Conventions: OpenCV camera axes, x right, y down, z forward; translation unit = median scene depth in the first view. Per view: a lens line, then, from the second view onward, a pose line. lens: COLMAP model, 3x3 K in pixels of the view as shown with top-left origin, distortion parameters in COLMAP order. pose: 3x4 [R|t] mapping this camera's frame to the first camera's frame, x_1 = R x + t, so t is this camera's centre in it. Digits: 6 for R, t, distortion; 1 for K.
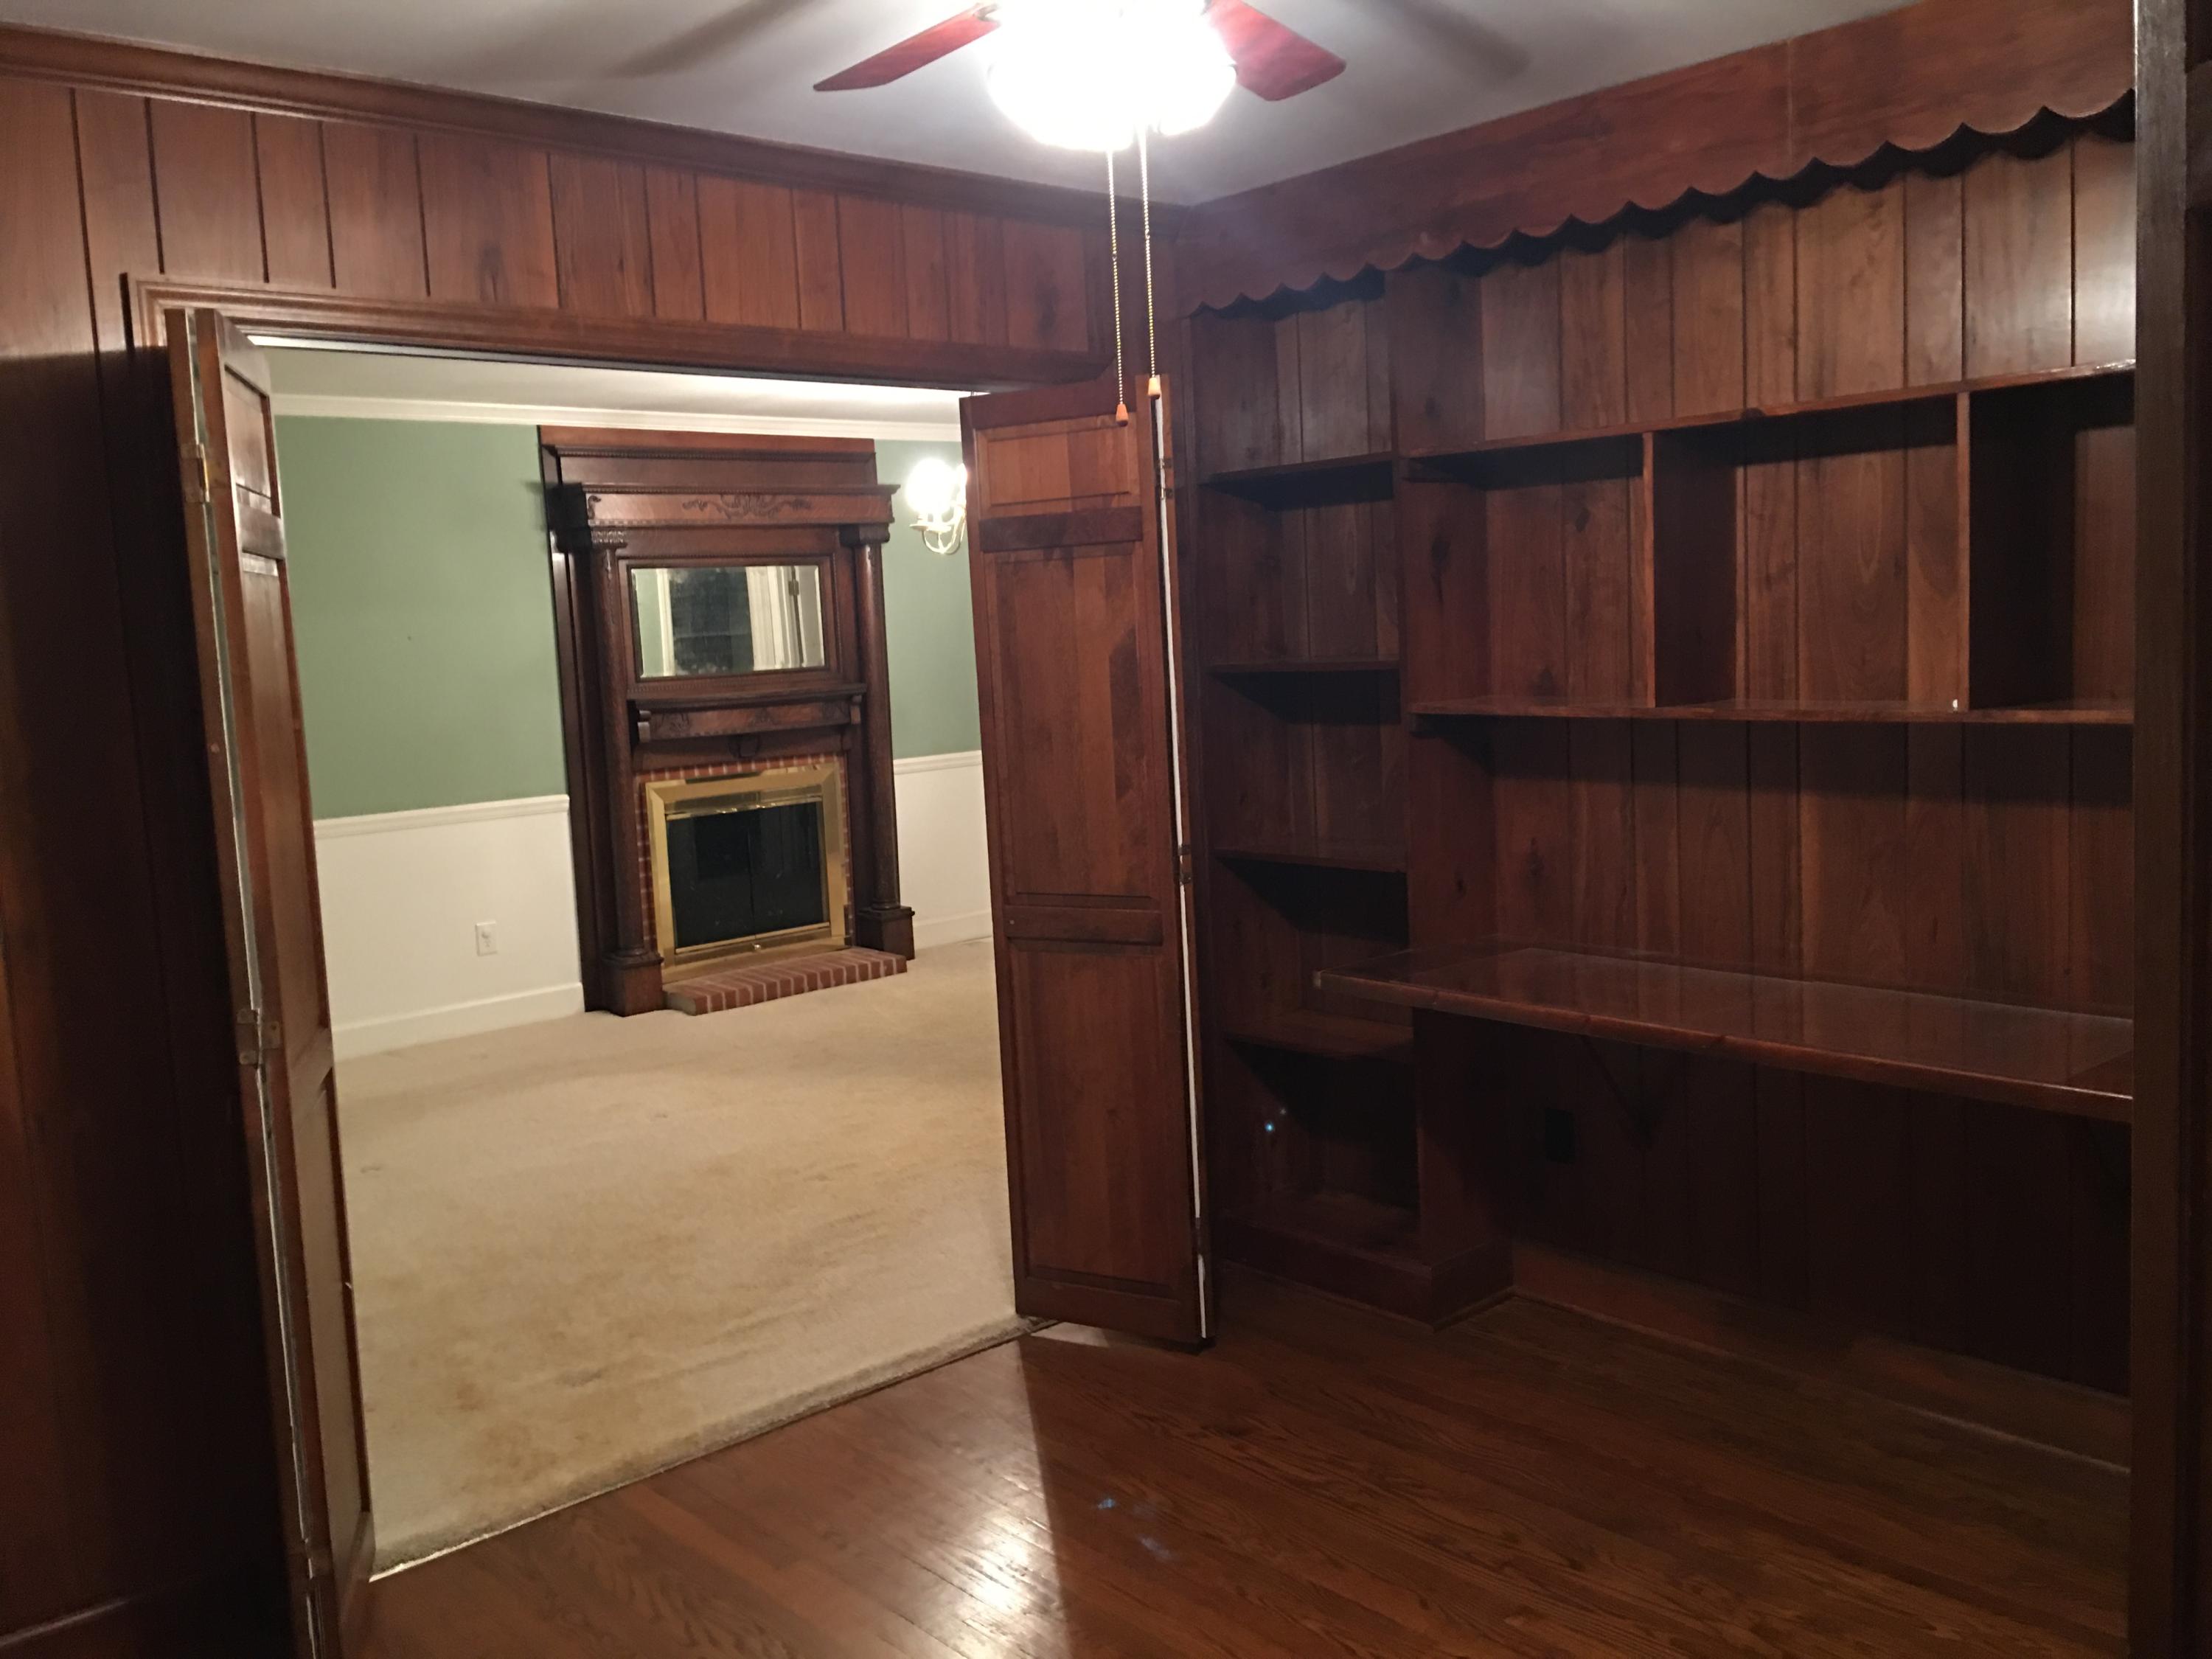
lens RADIAL K [[1882.8, 0, 1107.6], [0, 1882.8, 821.4], [0, 0, 1]] dist [0.085501, 0.000488]
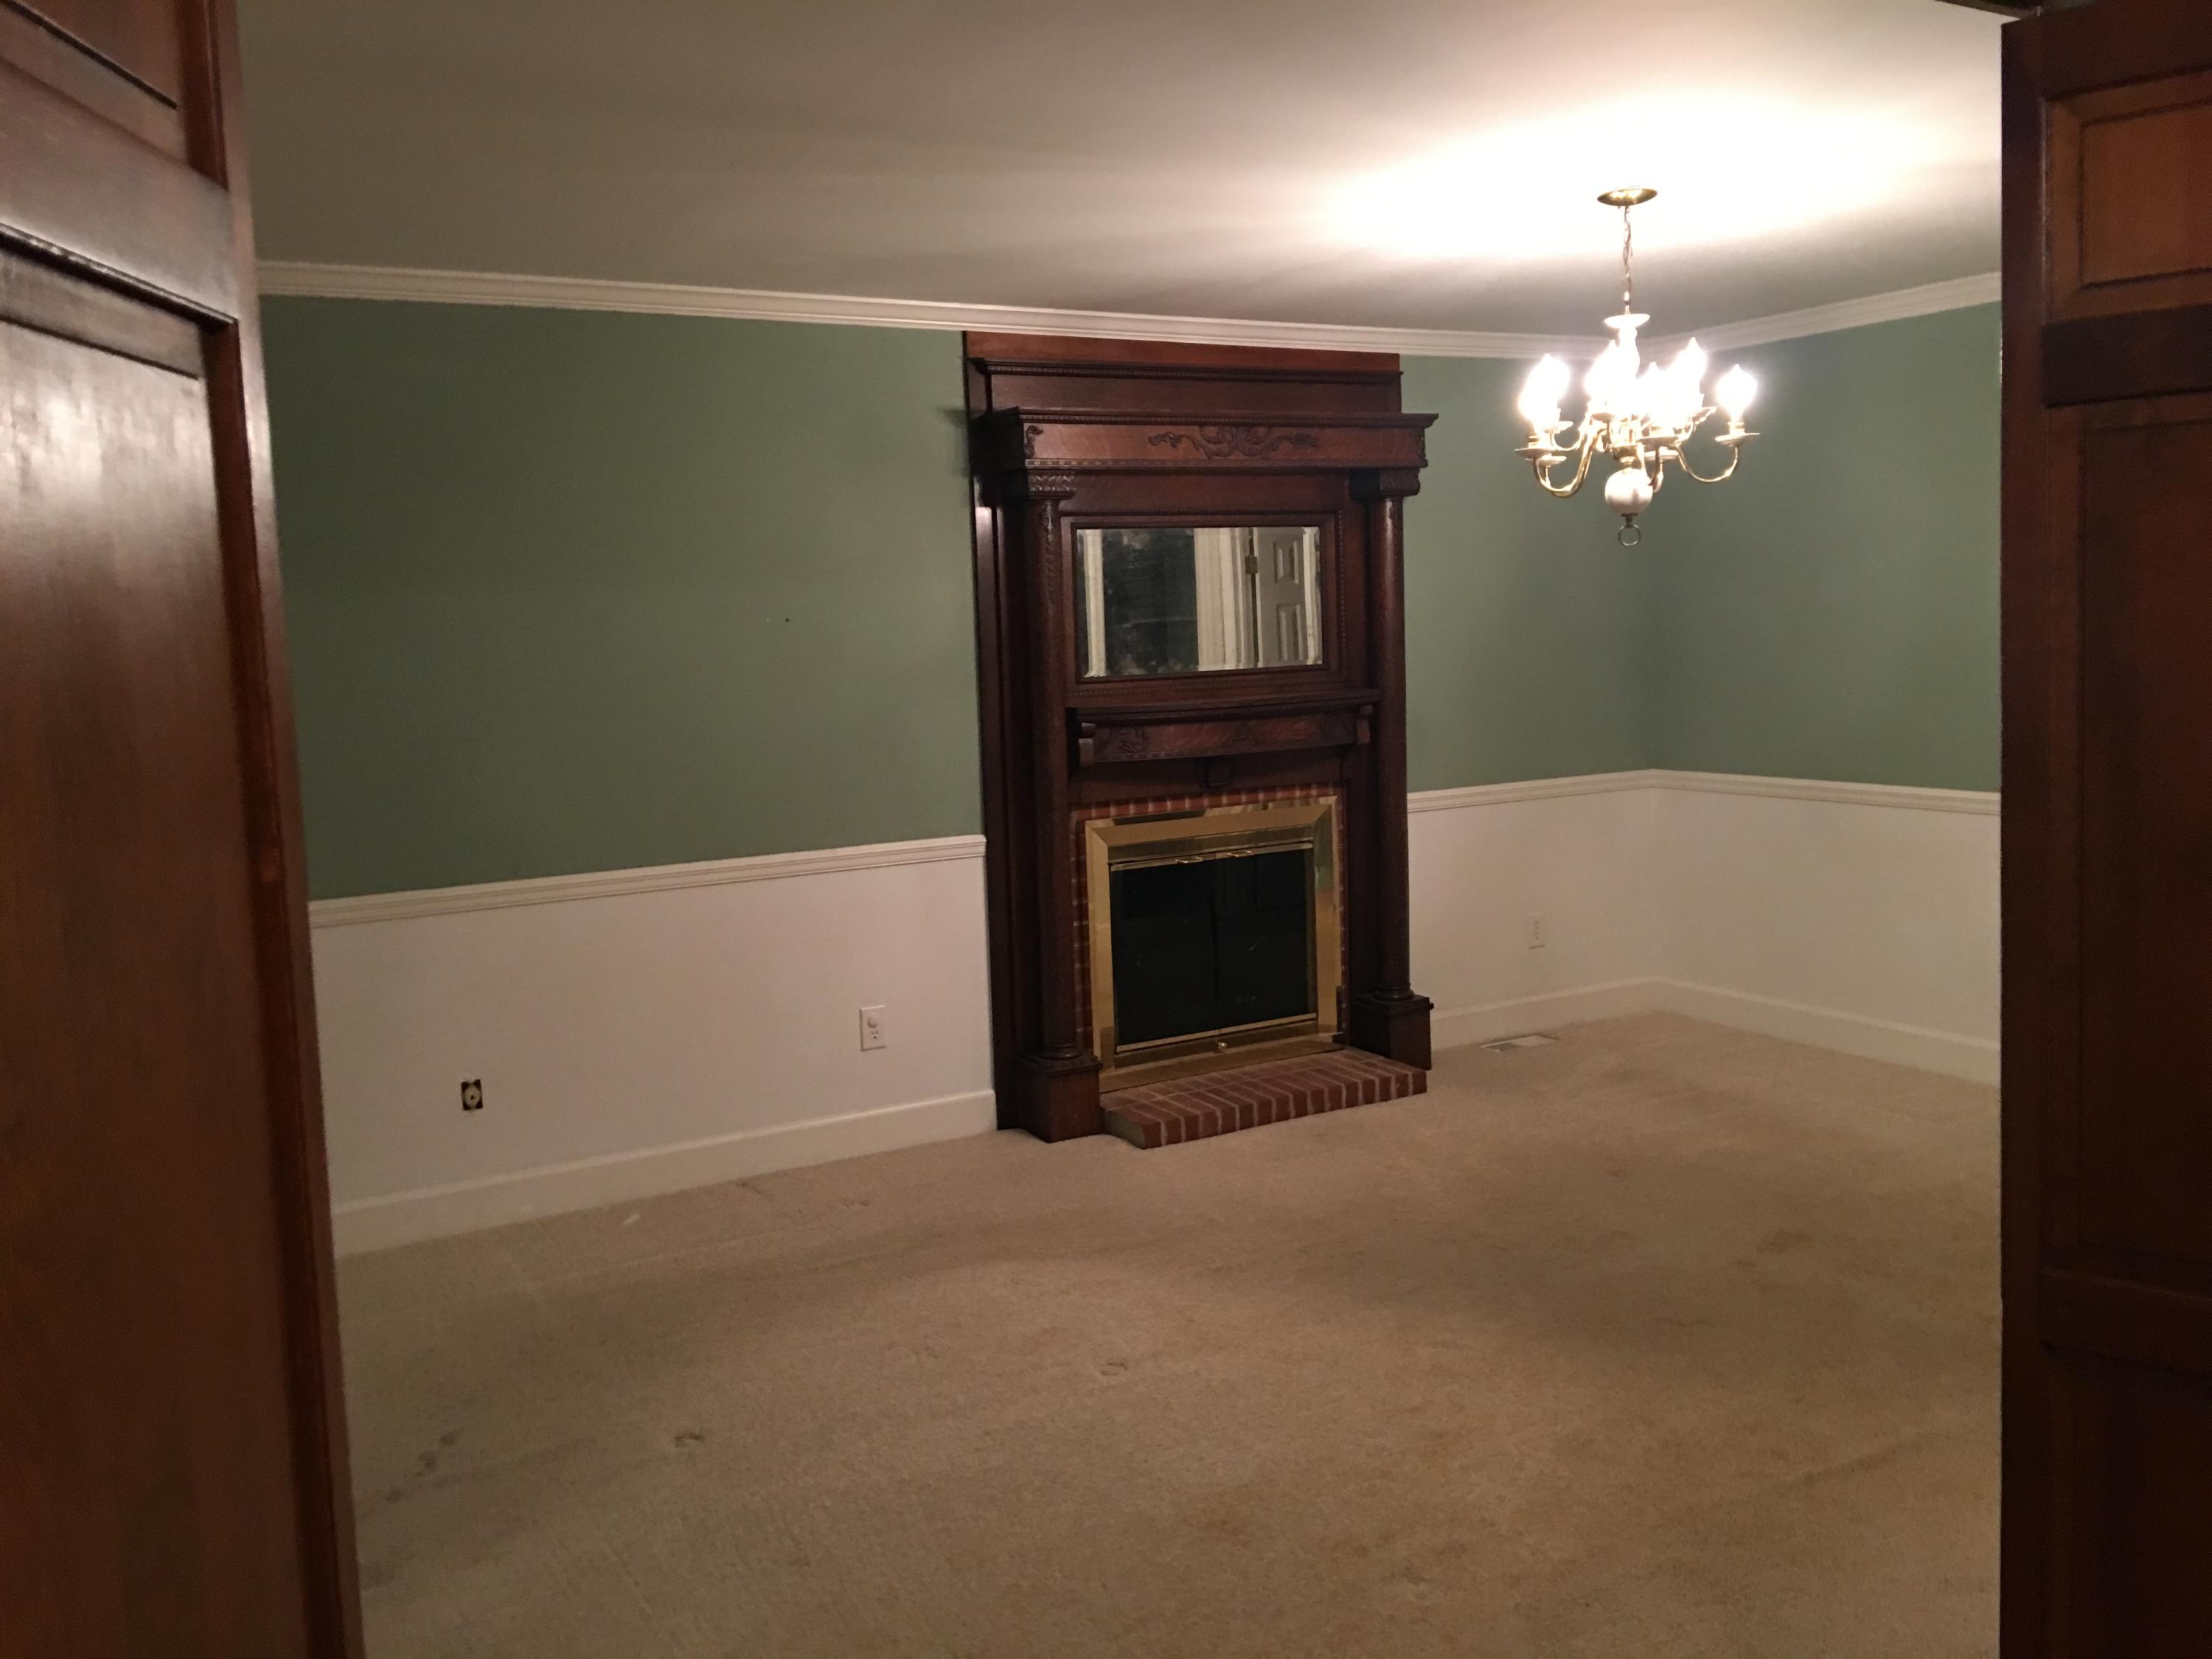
lens RADIAL K [[1882.8, 0, 1107.6], [0, 1882.8, 821.4], [0, 0, 1]] dist [0.085501, 0.000488]
pose [[0.979643, 0.032368, -0.198121, -0.090748], [-0.031807, 0.999476, 0.006018, -0.024843], [0.198212, 0.000407, 0.980159, 0.285389]]
